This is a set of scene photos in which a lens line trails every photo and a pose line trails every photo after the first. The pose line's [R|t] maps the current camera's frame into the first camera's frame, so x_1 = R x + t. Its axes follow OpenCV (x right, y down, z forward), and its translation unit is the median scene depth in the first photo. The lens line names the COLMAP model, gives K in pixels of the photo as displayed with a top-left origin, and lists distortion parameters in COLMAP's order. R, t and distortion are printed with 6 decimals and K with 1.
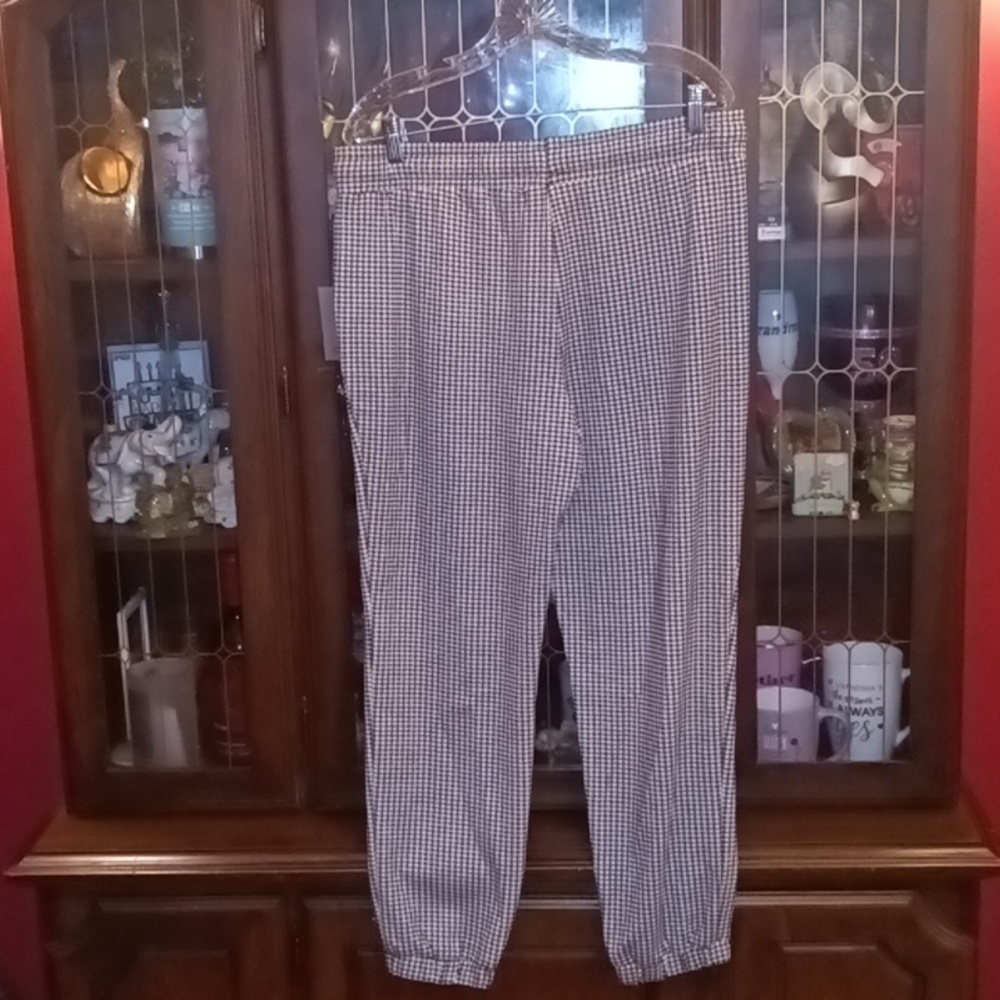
lens RADIAL K [[1667.9, 0, 500.0], [0, 1667.9, 500.0], [0, 0, 1]] dist [0.224470, -0.959985]
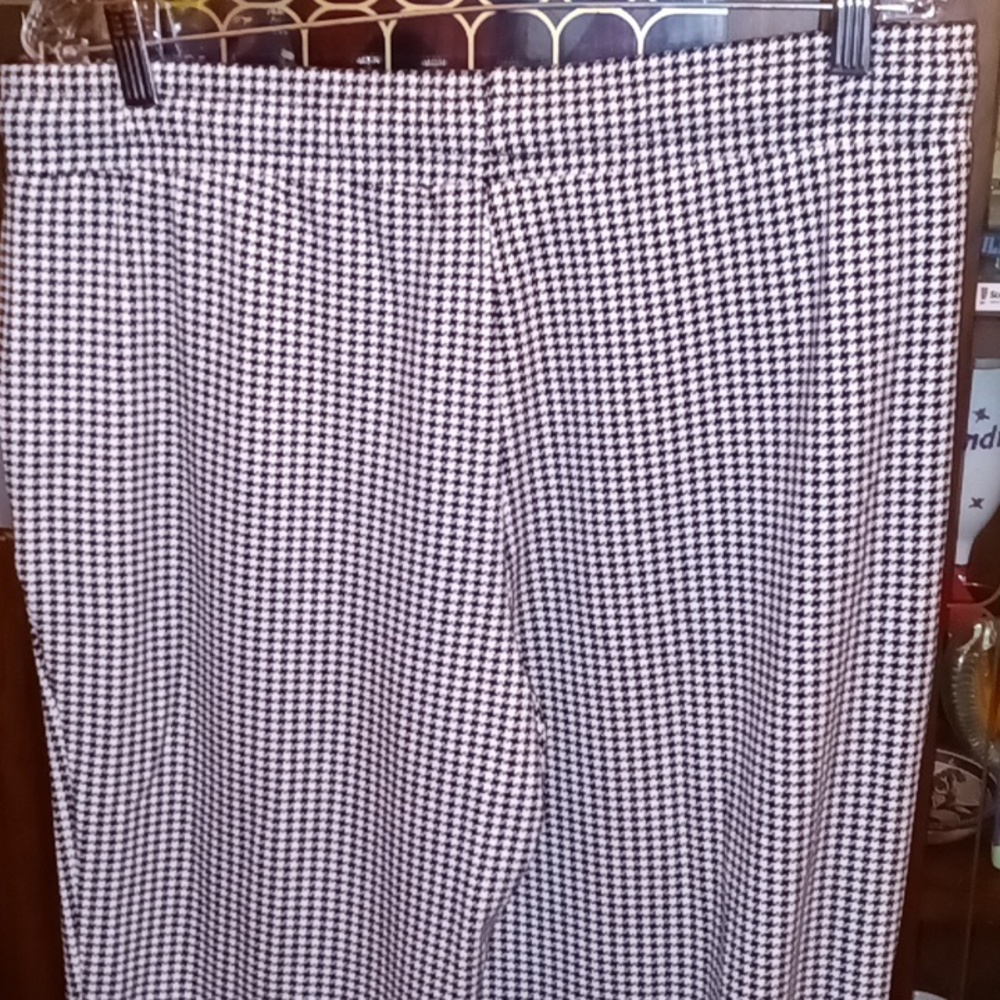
lens RADIAL K [[1667.9, 0, 500.0], [0, 1667.9, 500.0], [0, 0, 1]] dist [0.224470, -0.959985]
pose [[0.998894, 0.045056, -0.013449, 0.040745], [-0.043446, 0.993787, 0.102468, -0.150992], [0.017982, -0.101771, 0.994645, 0.568973]]
